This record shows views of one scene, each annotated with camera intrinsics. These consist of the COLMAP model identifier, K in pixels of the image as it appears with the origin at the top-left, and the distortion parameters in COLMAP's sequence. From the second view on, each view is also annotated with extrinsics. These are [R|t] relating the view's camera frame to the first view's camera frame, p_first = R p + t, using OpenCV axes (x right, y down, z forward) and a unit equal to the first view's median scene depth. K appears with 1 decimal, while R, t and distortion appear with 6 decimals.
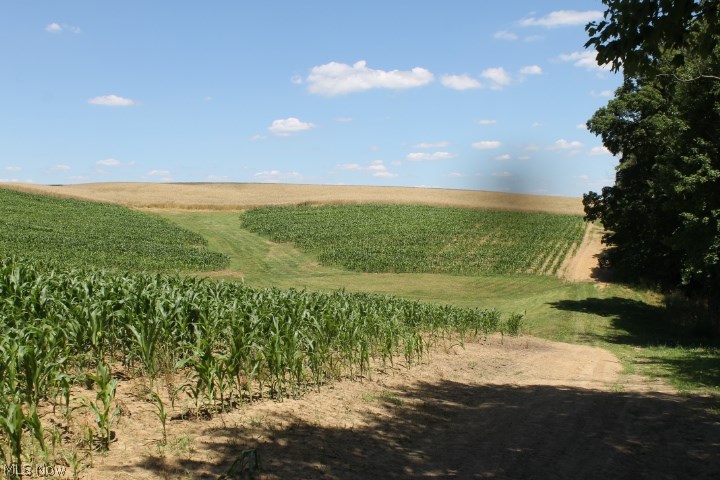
lens RADIAL K [[813.0, 0, 360.0], [0, 813.0, 240.0], [0, 0, 1]] dist [-0.005018, -0.013257]
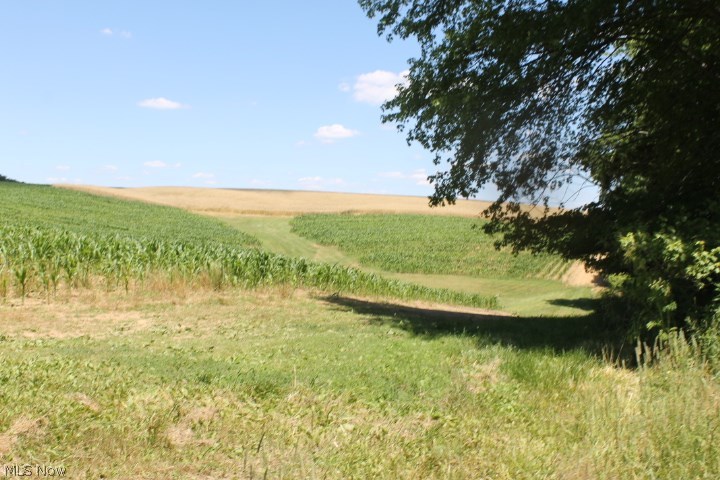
lens RADIAL K [[813.0, 0, 360.0], [0, 813.0, 240.0], [0, 0, 1]] dist [-0.005018, -0.013257]
pose [[0.998270, 0.029759, -0.050710, 0.005521], [-0.030235, 0.999505, -0.008663, 0.002576], [0.050427, 0.010181, 0.998676, -0.104404]]
